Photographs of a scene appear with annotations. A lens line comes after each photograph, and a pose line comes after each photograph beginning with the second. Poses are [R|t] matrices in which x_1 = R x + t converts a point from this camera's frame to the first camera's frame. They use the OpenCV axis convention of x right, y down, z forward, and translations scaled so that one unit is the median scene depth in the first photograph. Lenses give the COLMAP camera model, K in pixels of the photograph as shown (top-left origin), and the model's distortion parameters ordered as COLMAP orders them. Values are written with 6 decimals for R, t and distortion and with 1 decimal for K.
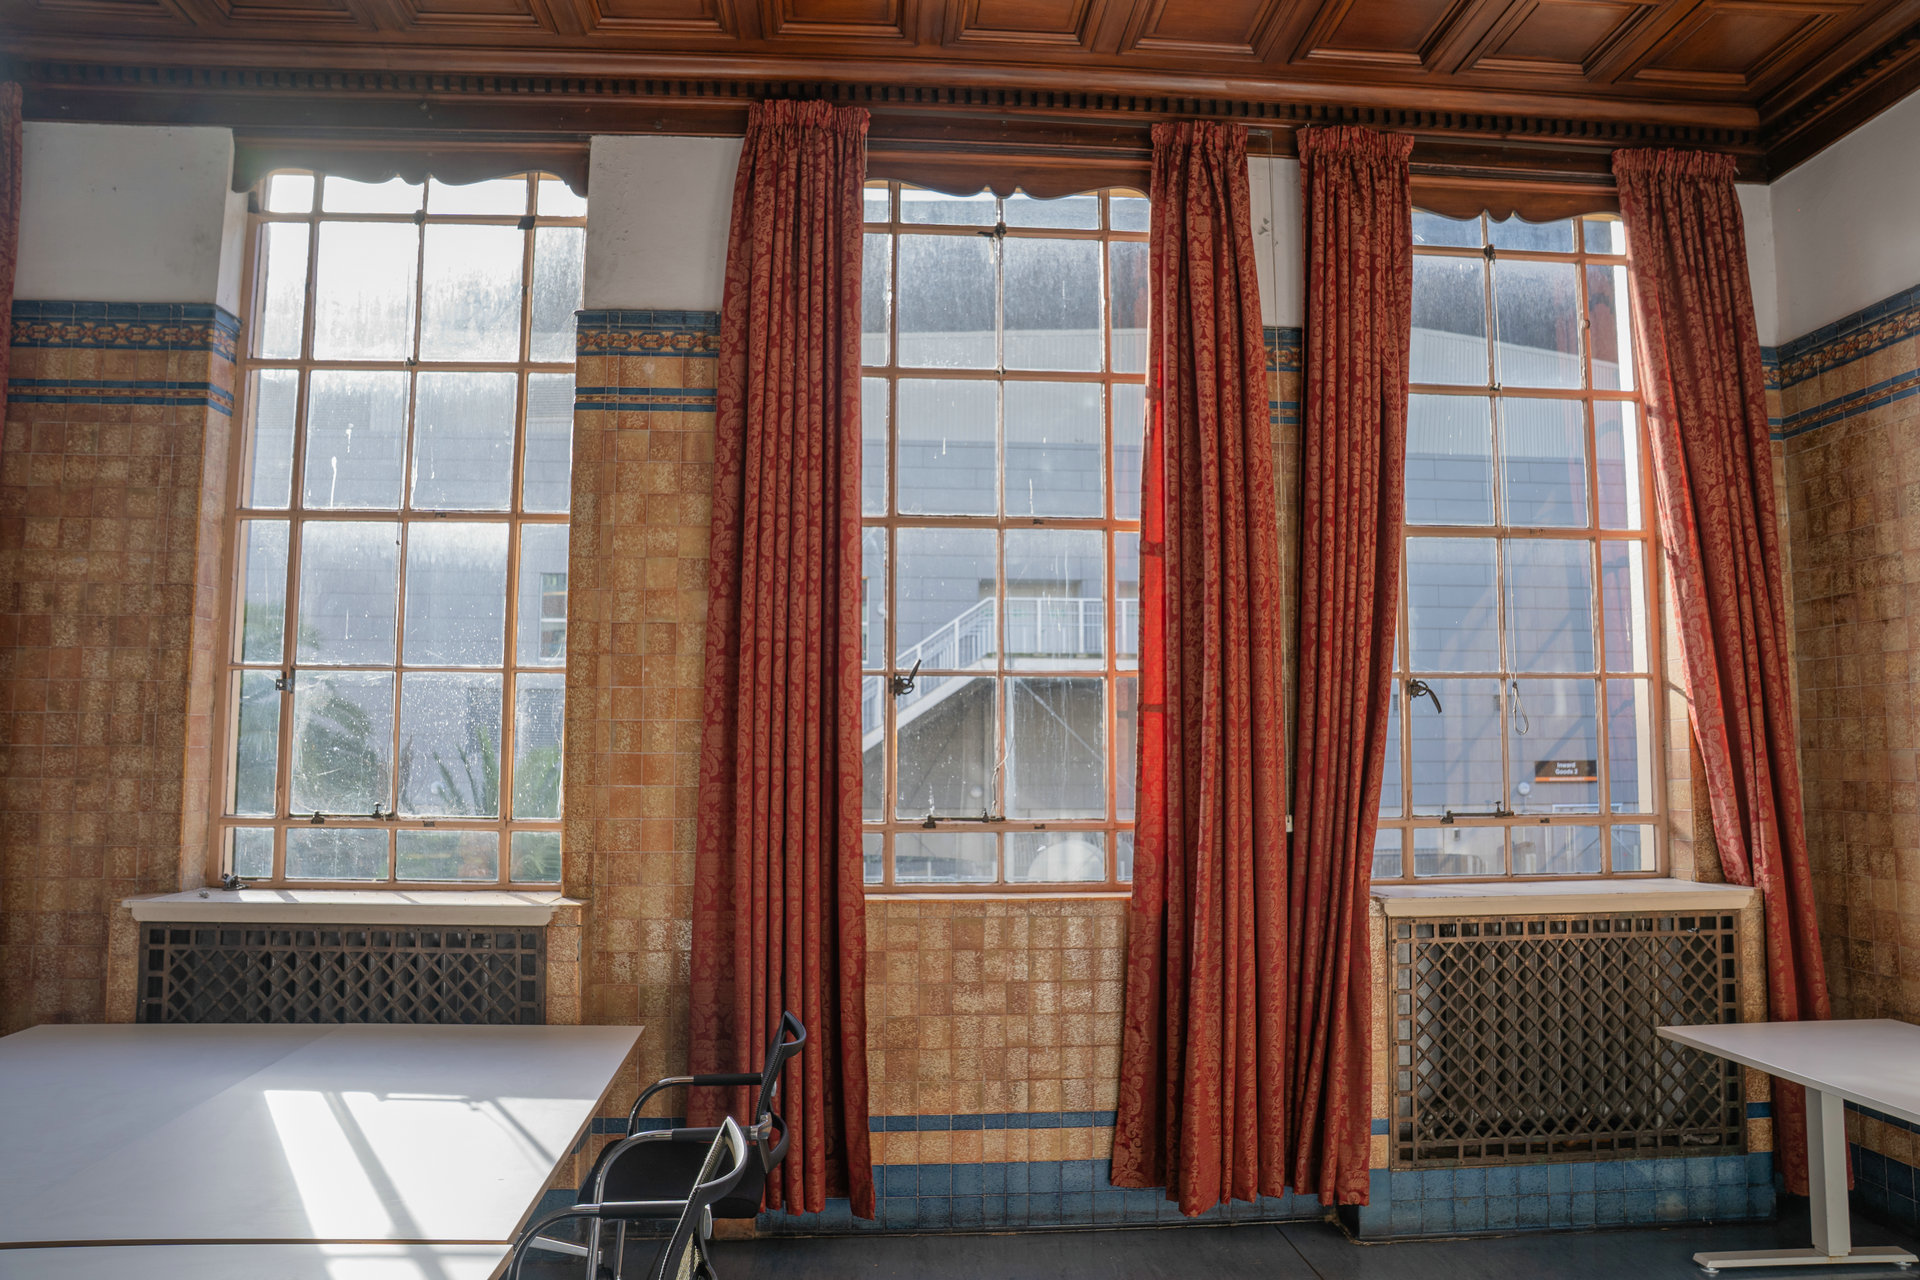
lens RADIAL K [[1346.0, 0, 960.0], [0, 1346.0, 640.0], [0, 0, 1]] dist [-0.148176, 0.105471]
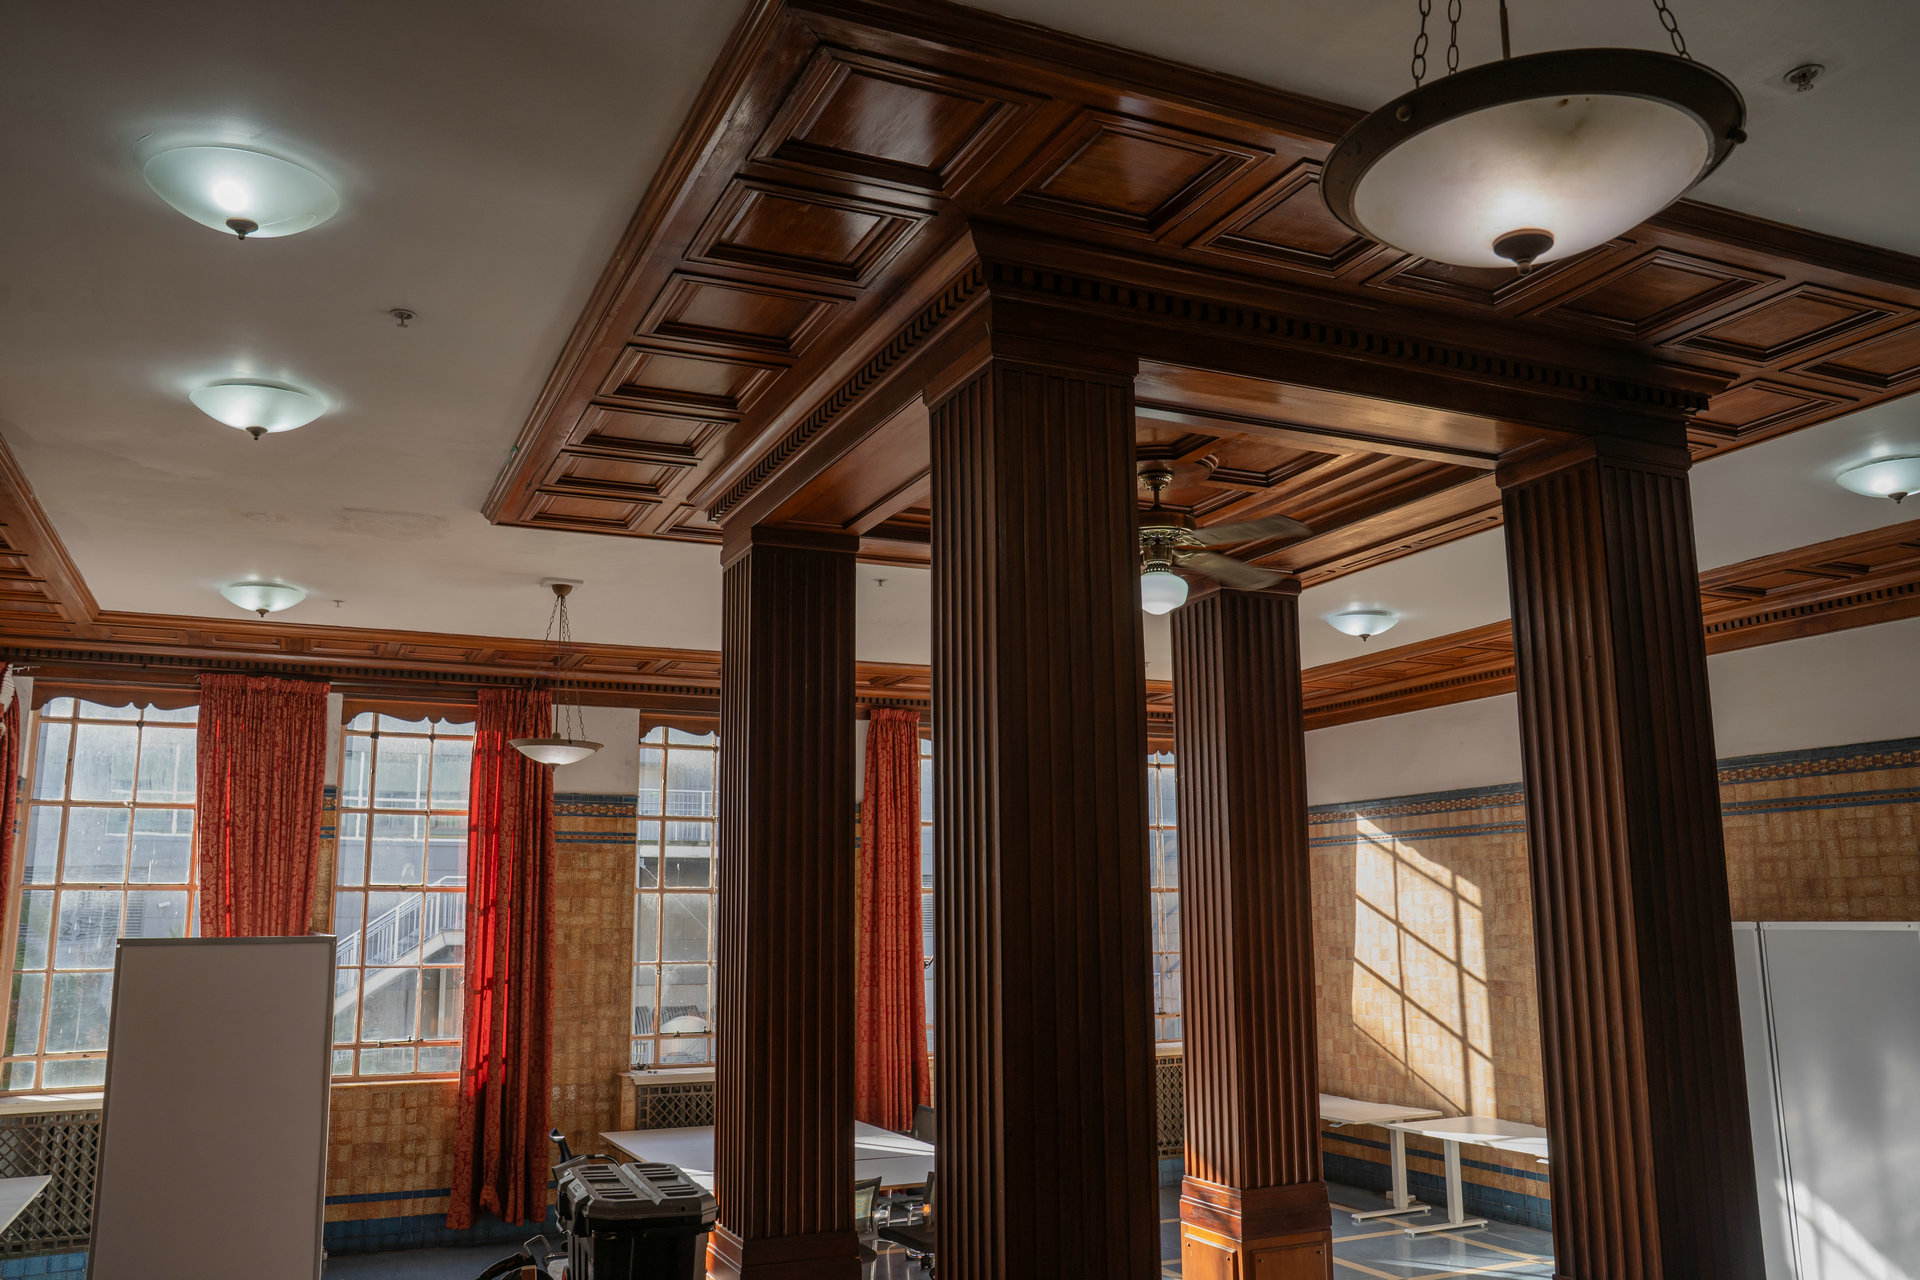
lens RADIAL K [[1492.9, 0, 960.0], [0, 1492.9, 640.0], [0, 0, 1]] dist [-0.091272, 0.000554]
pose [[0.940926, 0.048734, 0.335086, -0.923422], [-0.017489, 0.995262, -0.095639, -0.293938], [-0.338159, 0.084129, 0.937321, -1.542250]]
